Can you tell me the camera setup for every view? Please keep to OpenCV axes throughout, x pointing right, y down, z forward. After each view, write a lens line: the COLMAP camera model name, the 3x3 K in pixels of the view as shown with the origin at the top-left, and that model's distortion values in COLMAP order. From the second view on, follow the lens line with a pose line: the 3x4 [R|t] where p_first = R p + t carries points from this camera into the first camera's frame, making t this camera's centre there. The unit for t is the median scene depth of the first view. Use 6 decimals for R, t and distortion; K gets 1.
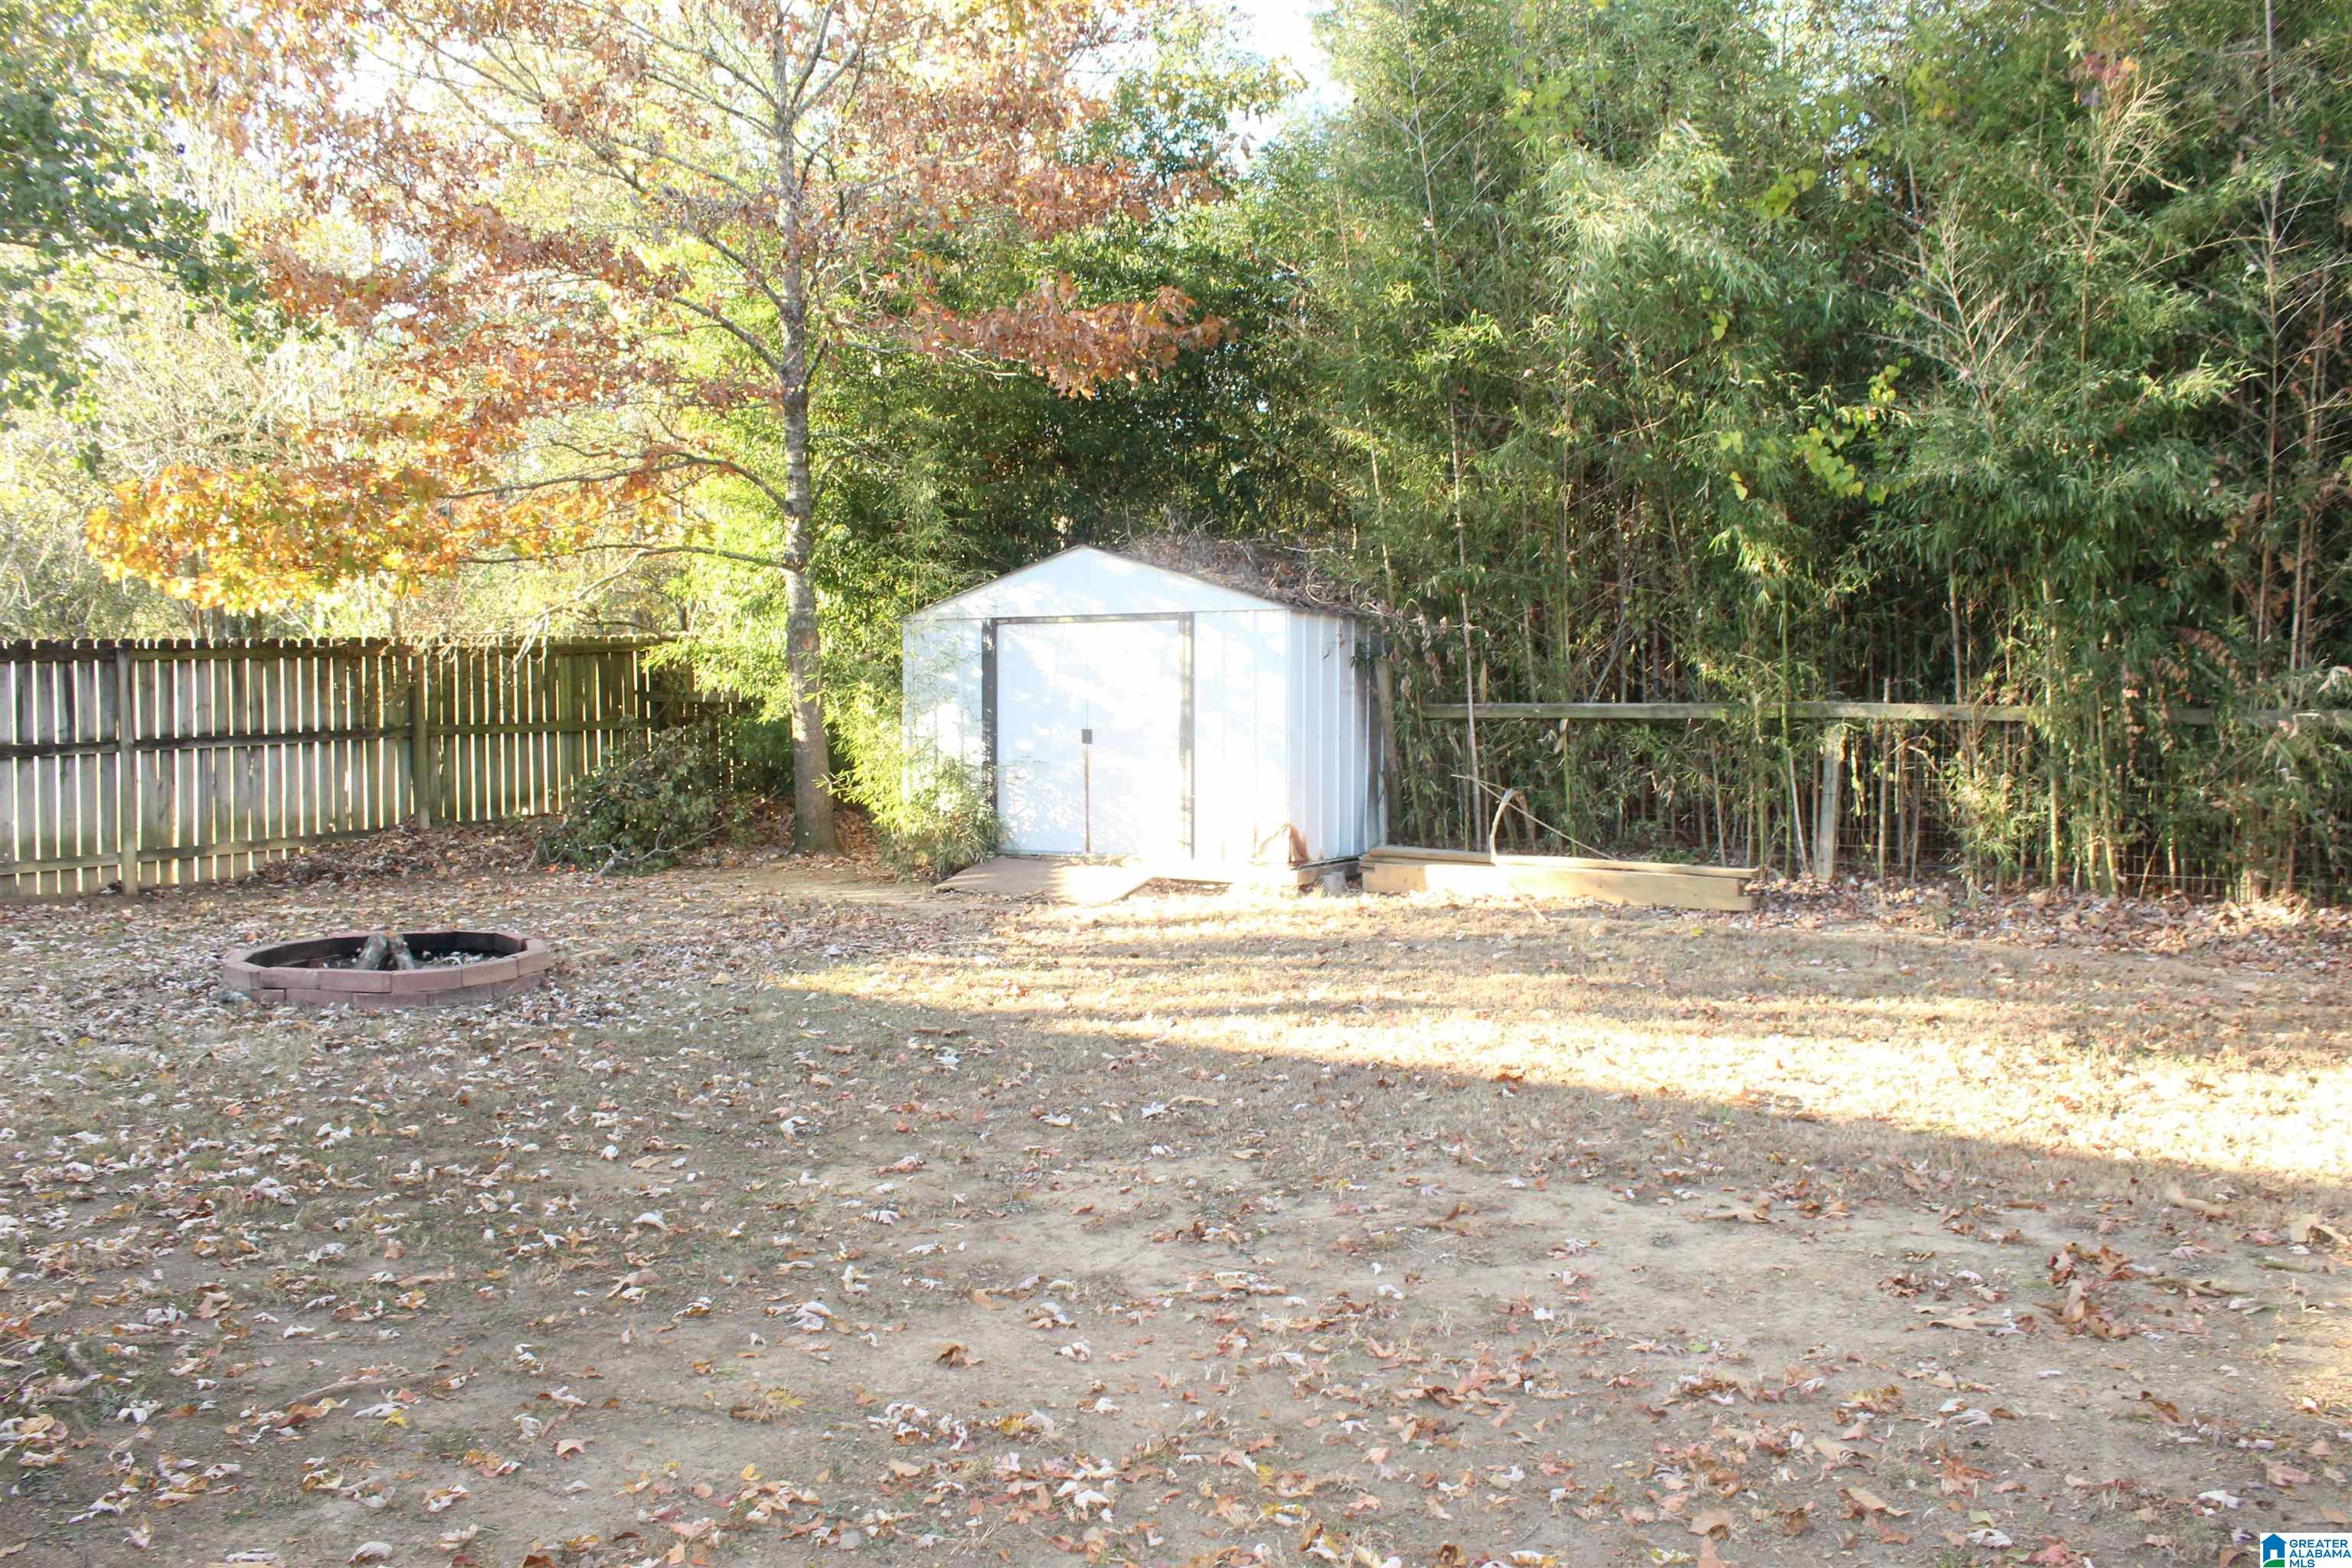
lens RADIAL K [[1947.6, 0, 1176.0], [0, 1947.6, 784.0], [0, 0, 1]] dist [-0.180623, -0.005060]
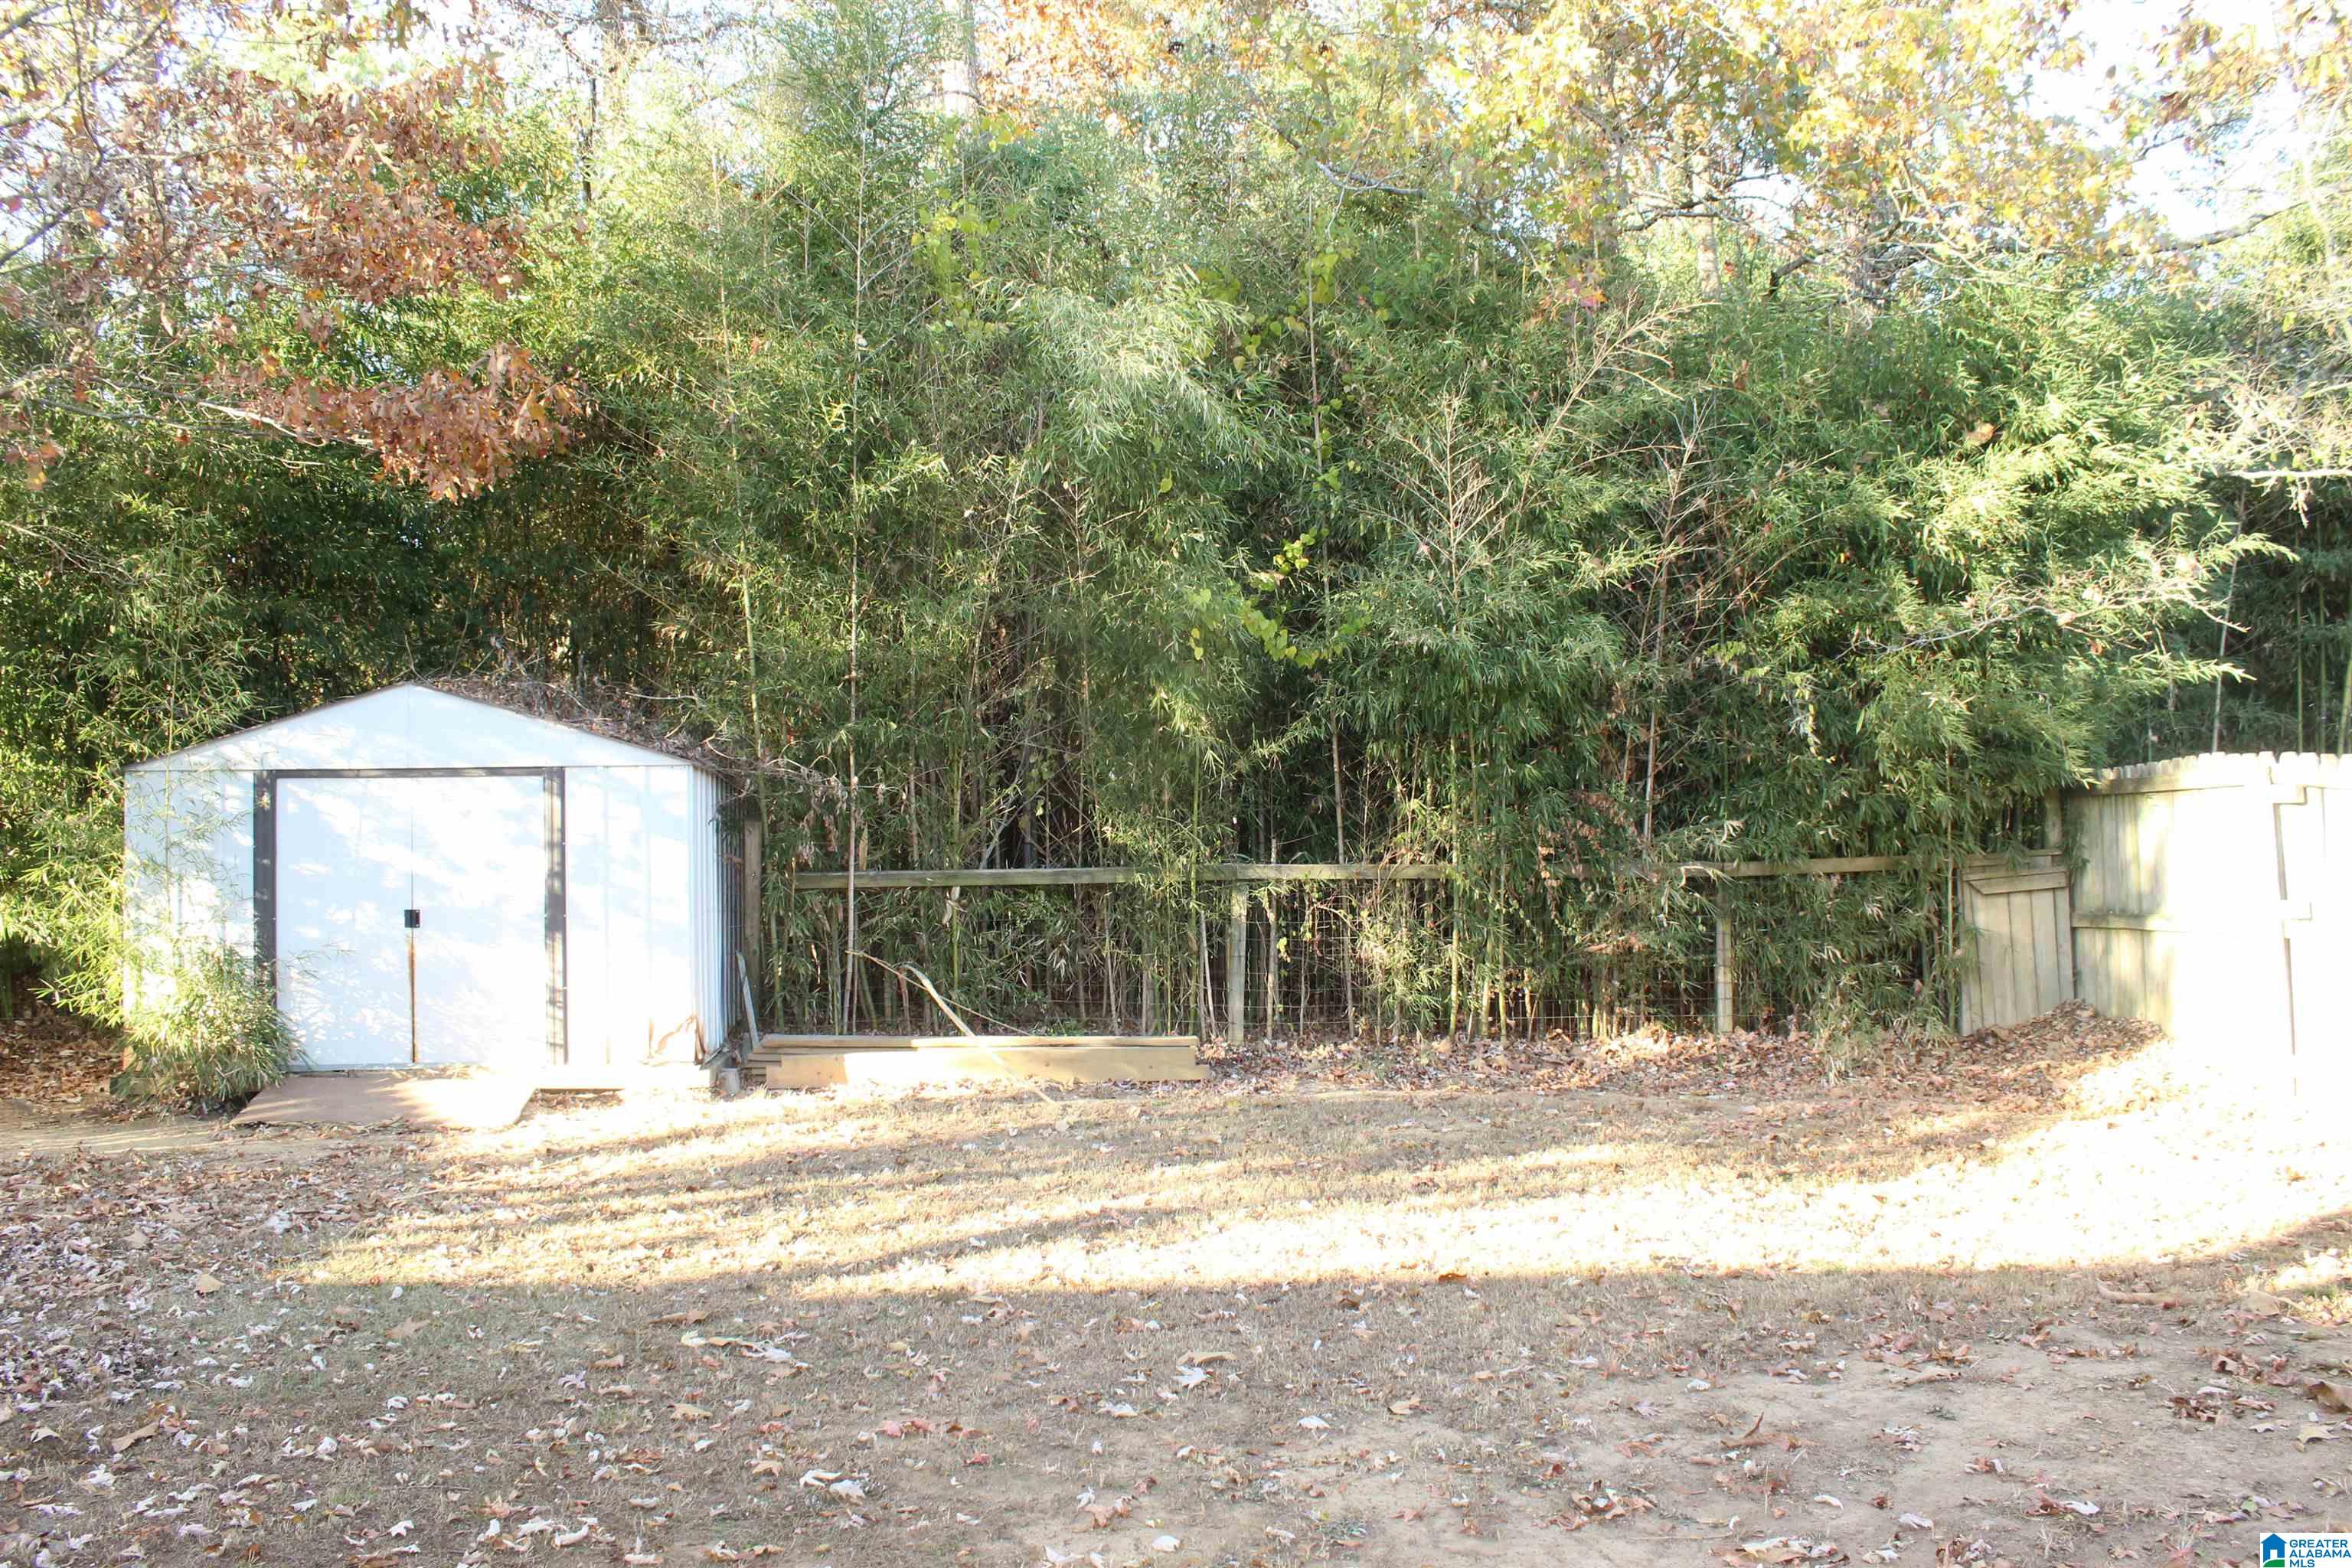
lens RADIAL K [[1972.9, 0, 1176.0], [0, 1972.9, 784.0], [0, 0, 1]] dist [-0.175736, 0.172207]
pose [[0.797353, 0.010771, 0.603417, -0.290402], [0.038249, 0.996929, -0.068337, -0.014440], [-0.602300, 0.077568, 0.794493, 0.183233]]
